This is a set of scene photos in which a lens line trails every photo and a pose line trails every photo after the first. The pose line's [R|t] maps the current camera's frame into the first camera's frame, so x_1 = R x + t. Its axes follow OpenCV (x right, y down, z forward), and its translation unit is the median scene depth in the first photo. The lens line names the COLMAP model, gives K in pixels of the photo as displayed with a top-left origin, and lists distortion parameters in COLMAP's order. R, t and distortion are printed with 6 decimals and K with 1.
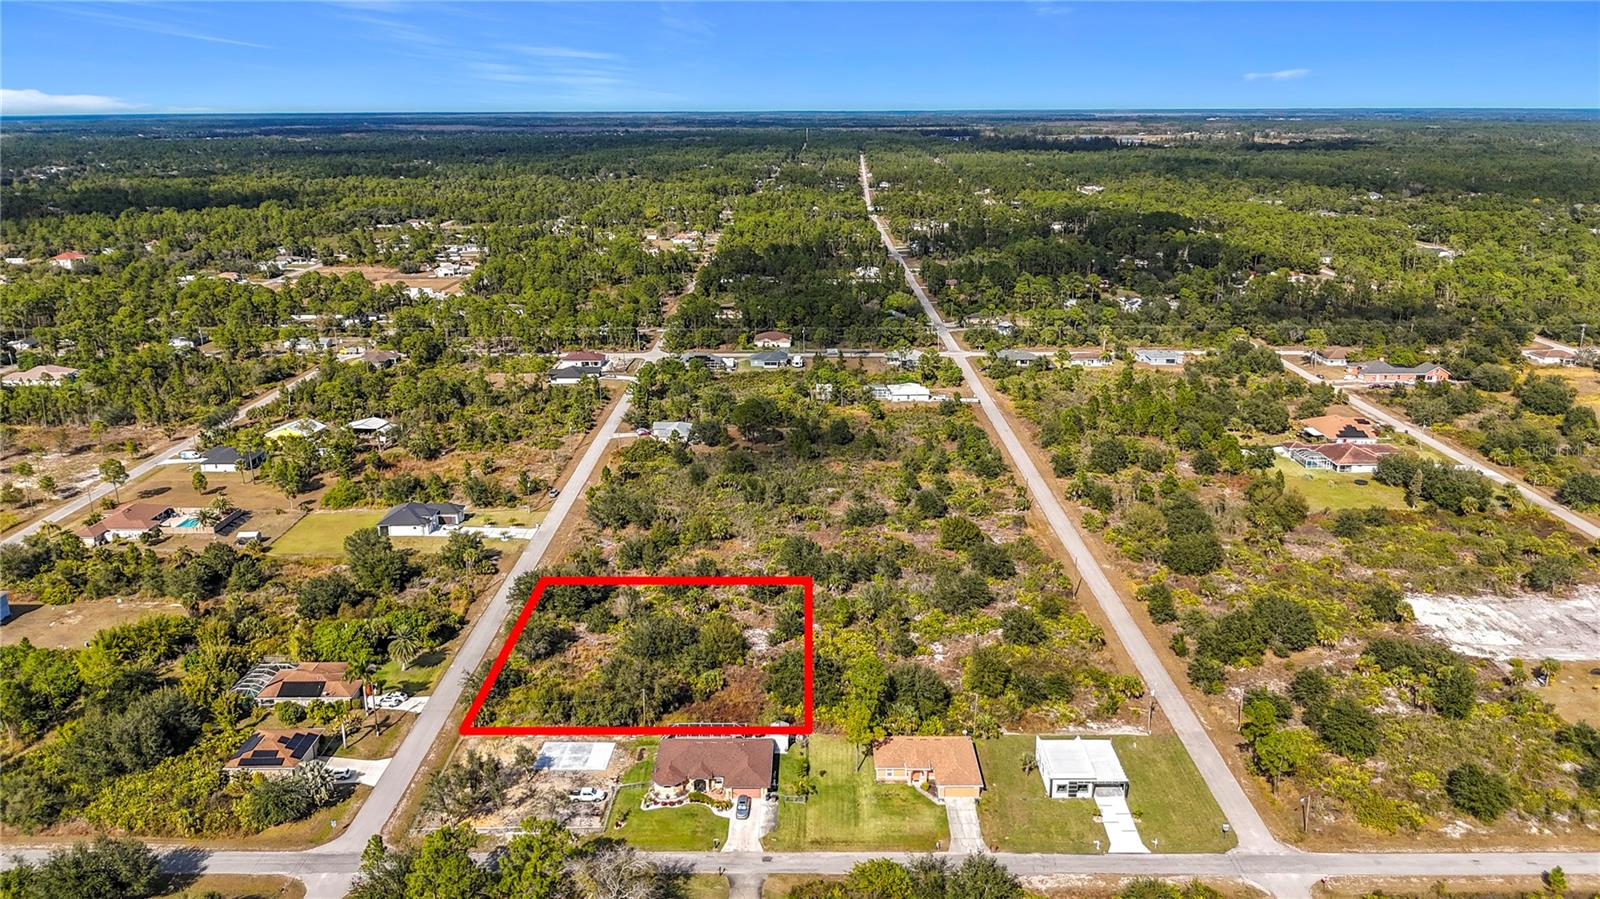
lens RADIAL K [[1204.5, 0, 812.7], [0, 1204.5, 454.0], [0, 0, 1]] dist [0.070241, -0.135129]
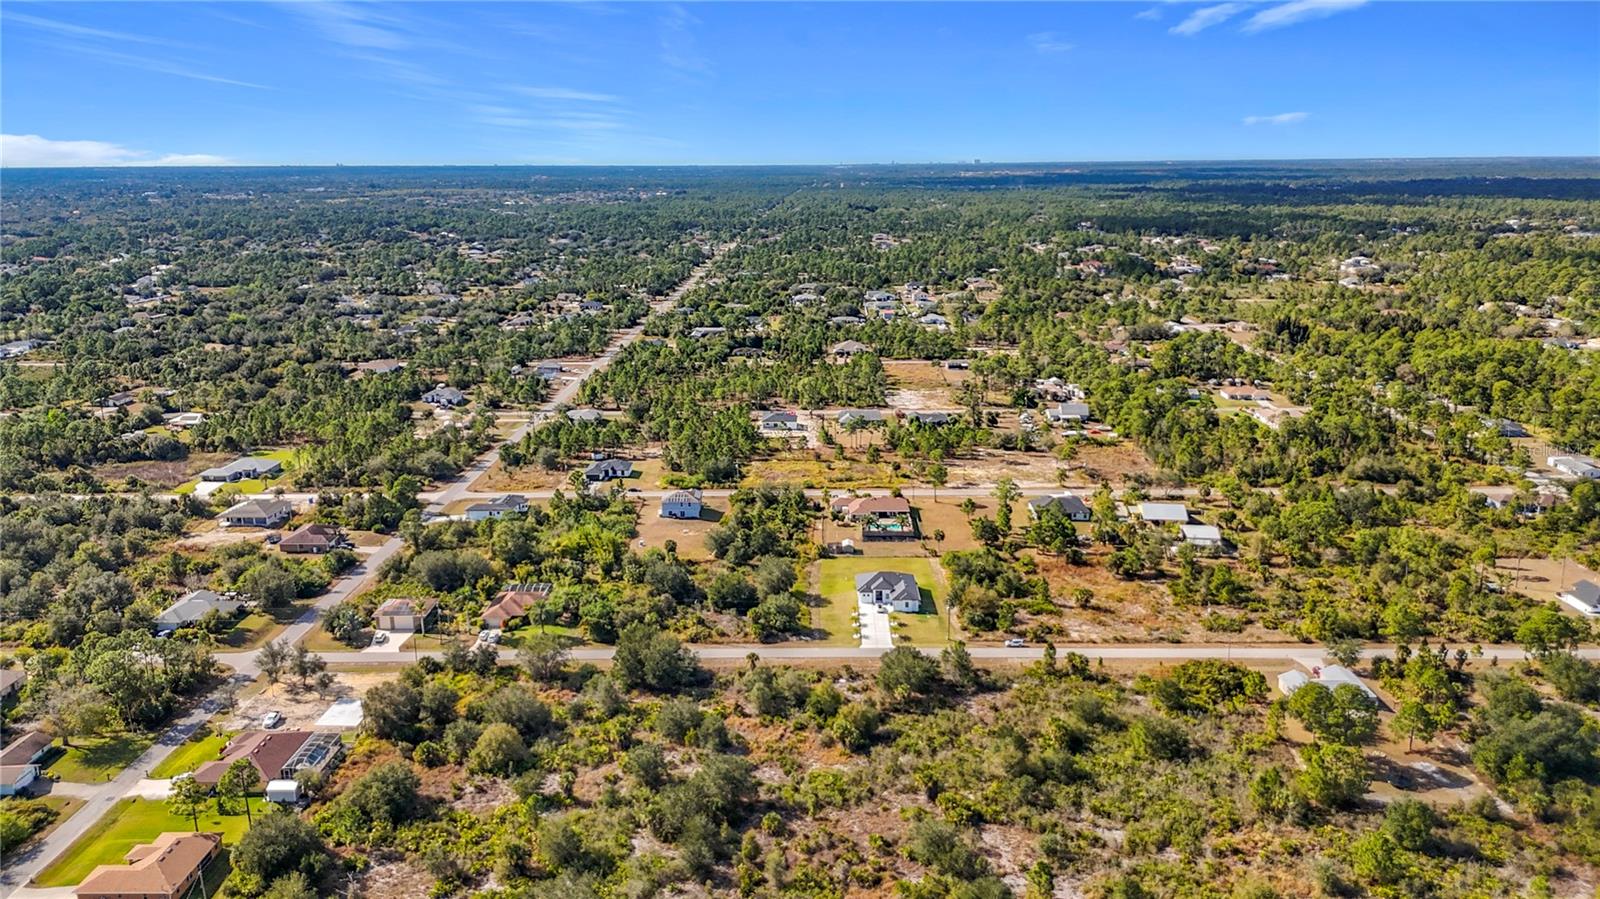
lens RADIAL K [[1182.3, 0, 798.3], [0, 1182.3, 456.7], [0, 0, 1]] dist [0.074113, -0.063564]
pose [[-0.005613, 0.241044, -0.970498, 0.540510], [-0.283232, 0.930388, 0.232720, -0.234915], [0.959035, 0.276183, 0.063049, 0.828090]]
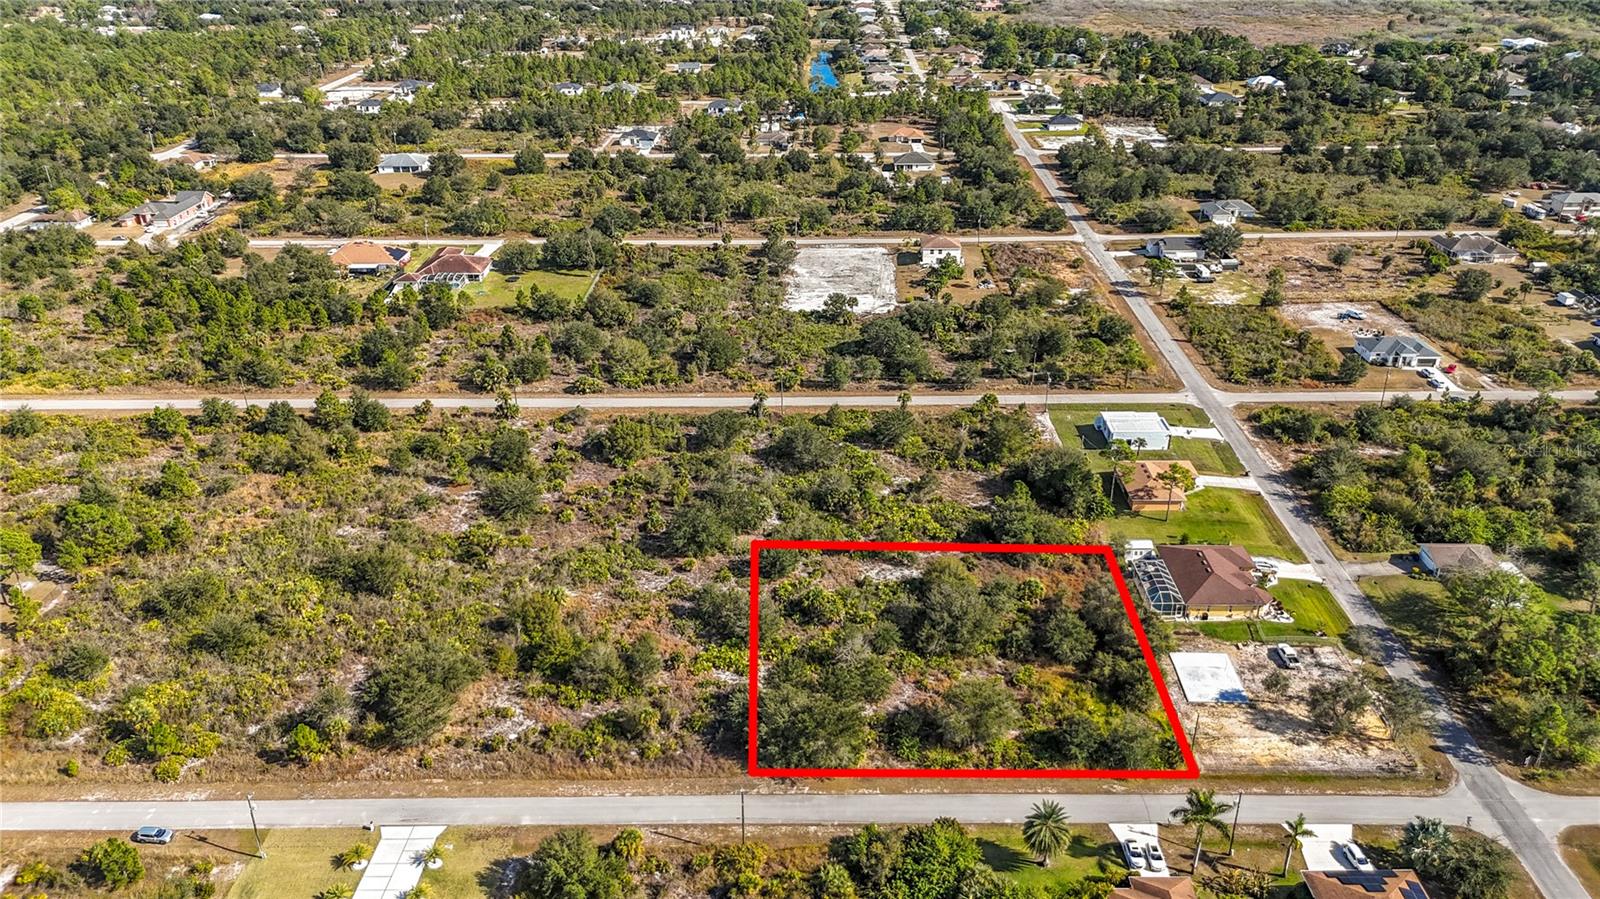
lens RADIAL K [[1174.9, 0, 800.0], [0, 1174.9, 449.5], [0, 0, 1]] dist [0.078251, -0.096482]
pose [[0.013783, -0.433674, 0.900964, -0.578893], [0.288230, 0.864526, 0.411726, -0.192502], [-0.957462, 0.254010, 0.136914, 0.724697]]
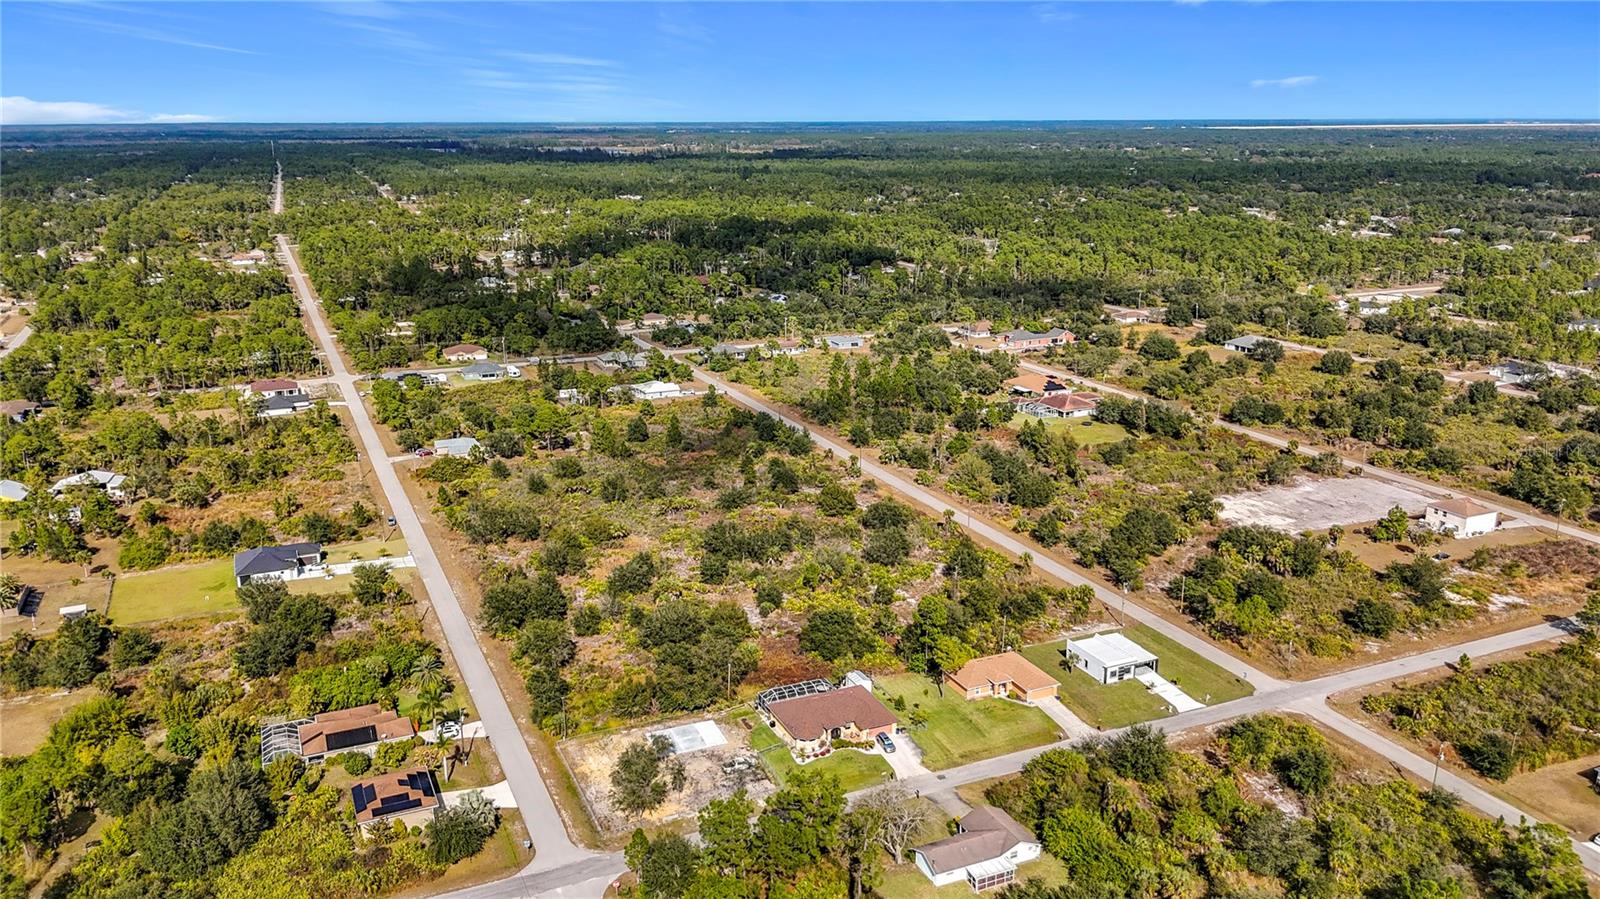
lens RADIAL K [[1182.3, 0, 798.3], [0, 1182.3, 456.7], [0, 0, 1]] dist [0.074113, -0.063564]
pose [[0.914488, -0.111535, 0.388937, -0.301001], [0.112742, 0.993427, 0.019798, -0.000072], [-0.388589, 0.025745, 0.921051, 0.010671]]
